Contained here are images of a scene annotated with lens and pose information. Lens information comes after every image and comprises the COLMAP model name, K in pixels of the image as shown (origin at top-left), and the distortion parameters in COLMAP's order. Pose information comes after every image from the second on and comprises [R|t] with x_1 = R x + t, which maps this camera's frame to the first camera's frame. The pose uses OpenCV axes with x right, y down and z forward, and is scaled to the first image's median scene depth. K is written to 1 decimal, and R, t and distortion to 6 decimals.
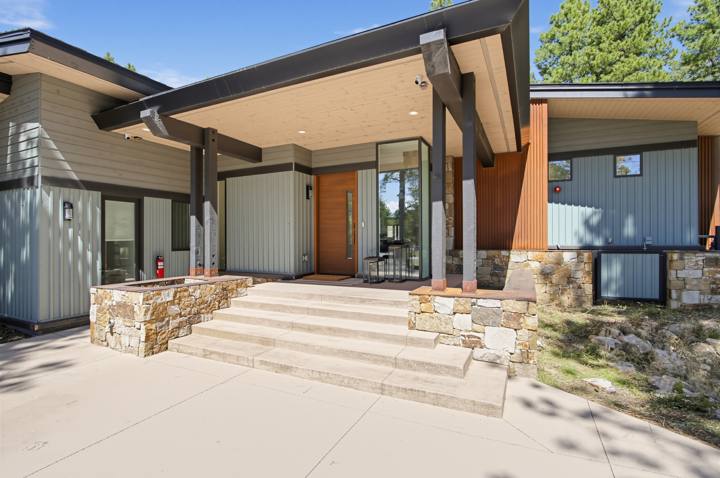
lens RADIAL K [[365.3, 0, 352.7], [0, 365.3, 238.1], [0, 0, 1]] dist [-0.017373, -0.000524]
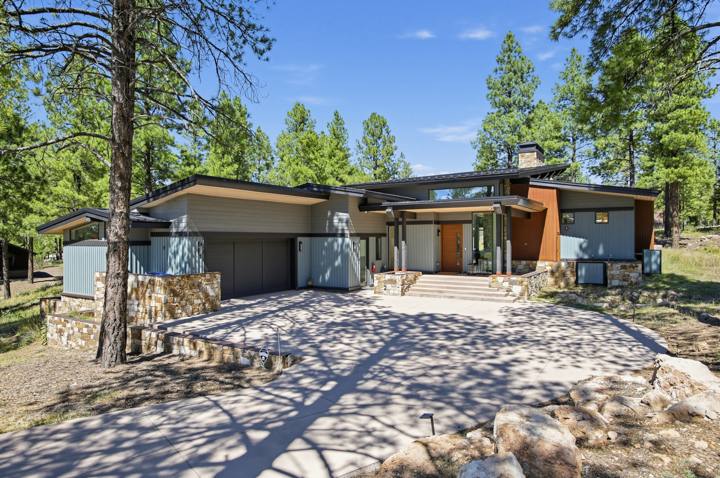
lens RADIAL K [[422.6, 0, 360.0], [0, 422.6, 239.0], [0, 0, 1]] dist [0.006277, 0.001776]
pose [[0.993142, -0.000276, -0.116915, -0.332681], [0.000819, 0.999989, 0.004597, -0.118786], [0.116913, -0.004661, 0.993131, -1.746337]]
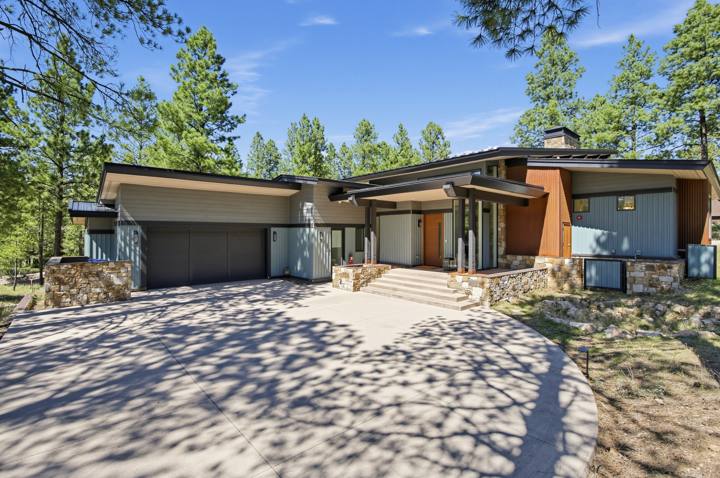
lens RADIAL K [[331.0, 0, 354.8], [0, 331.0, 228.9], [0, 0, 1]] dist [-0.001442, -0.000287]
pose [[0.921572, 0.000061, -0.388208, 0.291258], [-0.003286, 0.999965, -0.007645, -0.094378], [0.388194, 0.008321, 0.921540, -0.910076]]
